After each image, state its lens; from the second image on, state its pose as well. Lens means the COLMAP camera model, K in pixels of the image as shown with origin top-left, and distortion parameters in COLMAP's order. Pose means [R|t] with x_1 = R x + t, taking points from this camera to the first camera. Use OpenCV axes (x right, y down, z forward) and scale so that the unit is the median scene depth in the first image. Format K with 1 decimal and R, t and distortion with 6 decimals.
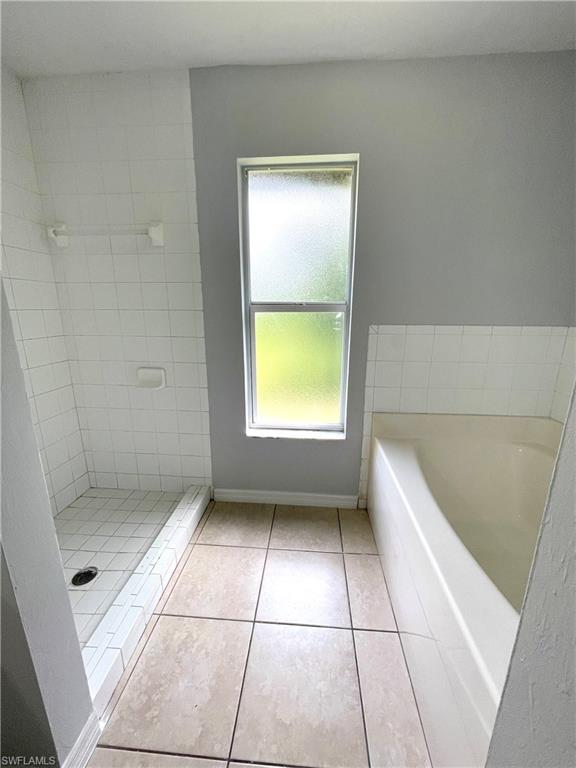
lens RADIAL K [[308.7, 0, 285.3], [0, 308.7, 385.7], [0, 0, 1]] dist [-0.001142, 0.001729]
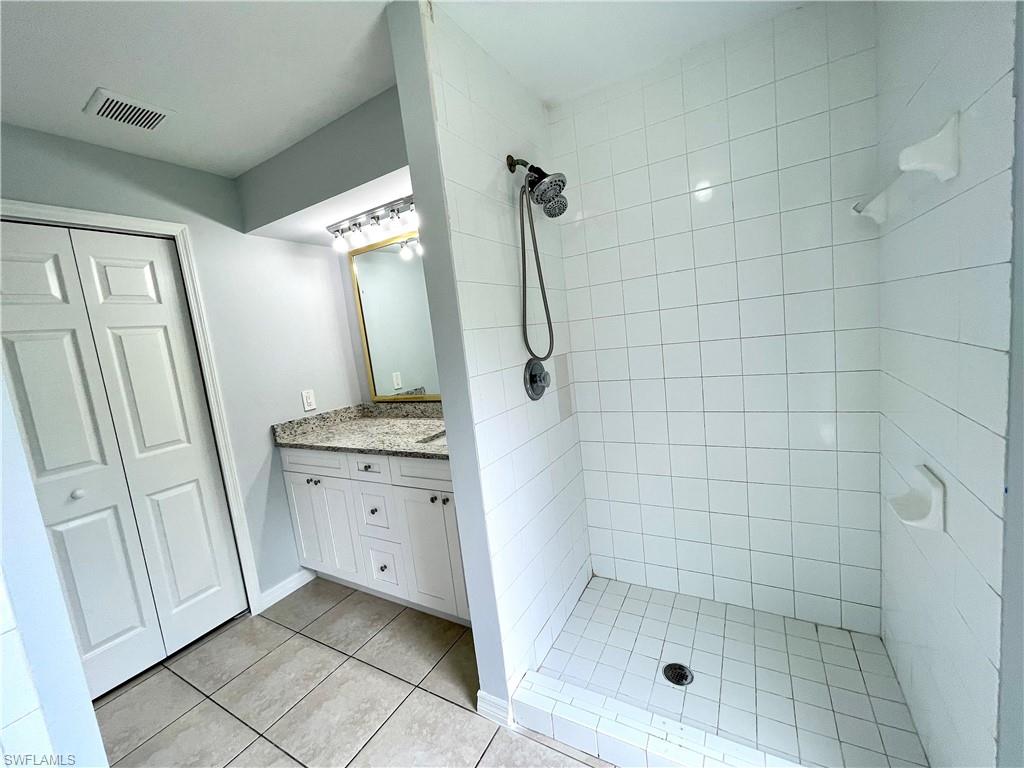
lens RADIAL K [[411.7, 0, 511.9], [0, 411.7, 386.8], [0, 0, 1]] dist [-0.001142, 0.001729]
pose [[-0.441101, 0.163665, -0.882408, 0.259222], [-0.104856, 0.967098, 0.231789, -0.219311], [0.891311, 0.194768, -0.409427, 0.663849]]
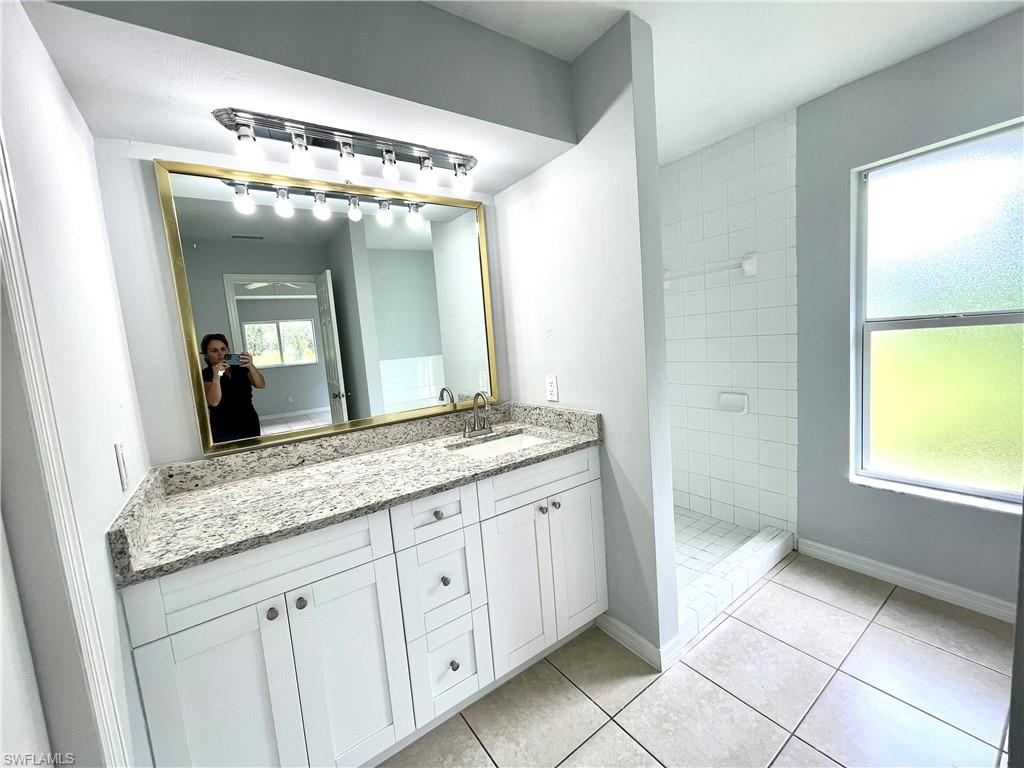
lens RADIAL K [[411.7, 0, 518.2], [0, 411.7, 383.3], [0, 0, 1]] dist [-0.001142, 0.001729]
pose [[0.650235, 0.024874, -0.759326, 0.133366], [-0.108332, 0.992287, -0.060262, 0.070864], [0.751970, 0.121444, 0.647914, -0.422148]]
